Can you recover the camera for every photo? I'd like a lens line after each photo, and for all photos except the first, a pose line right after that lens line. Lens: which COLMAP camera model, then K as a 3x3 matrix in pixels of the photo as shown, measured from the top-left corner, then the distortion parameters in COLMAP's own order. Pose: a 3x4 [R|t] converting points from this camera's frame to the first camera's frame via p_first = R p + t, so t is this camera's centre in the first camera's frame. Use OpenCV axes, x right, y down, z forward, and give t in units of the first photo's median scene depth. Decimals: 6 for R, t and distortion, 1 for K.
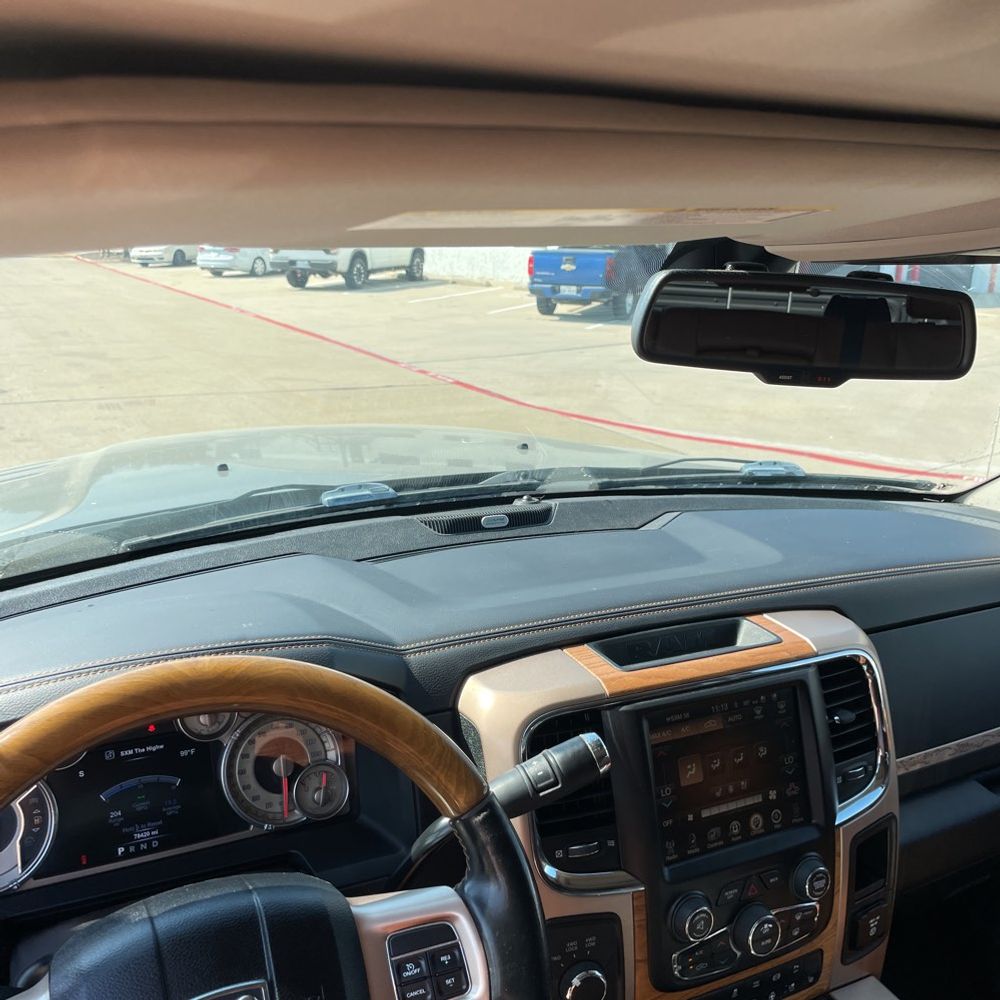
lens RADIAL K [[1011.3, 0, 503.5], [0, 1011.3, 498.3], [0, 0, 1]] dist [0.084494, -0.122579]
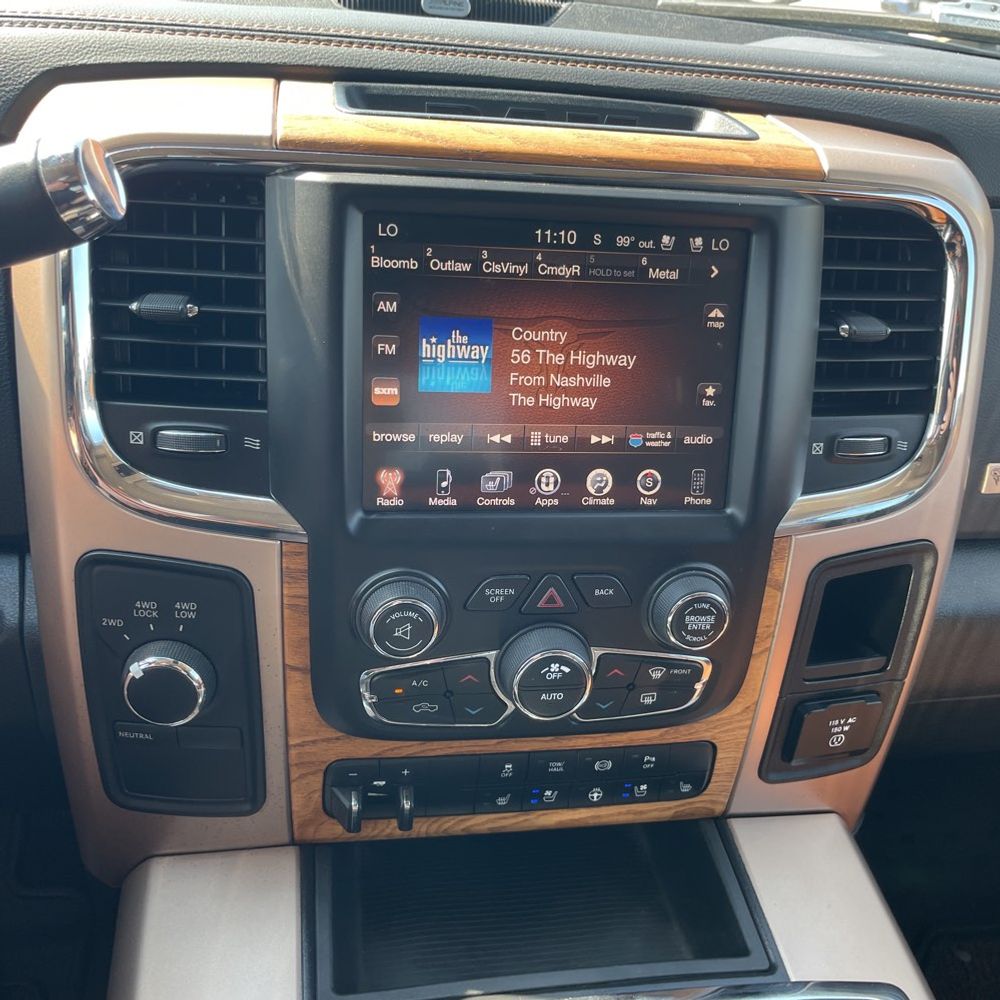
lens RADIAL K [[1011.3, 0, 503.5], [0, 1011.3, 498.3], [0, 0, 1]] dist [0.084494, -0.122579]
pose [[0.950691, 0.194515, -0.241556, 0.336159], [-0.131825, 0.958449, 0.252976, 0.211462], [0.280727, -0.208659, 0.936832, 0.535059]]
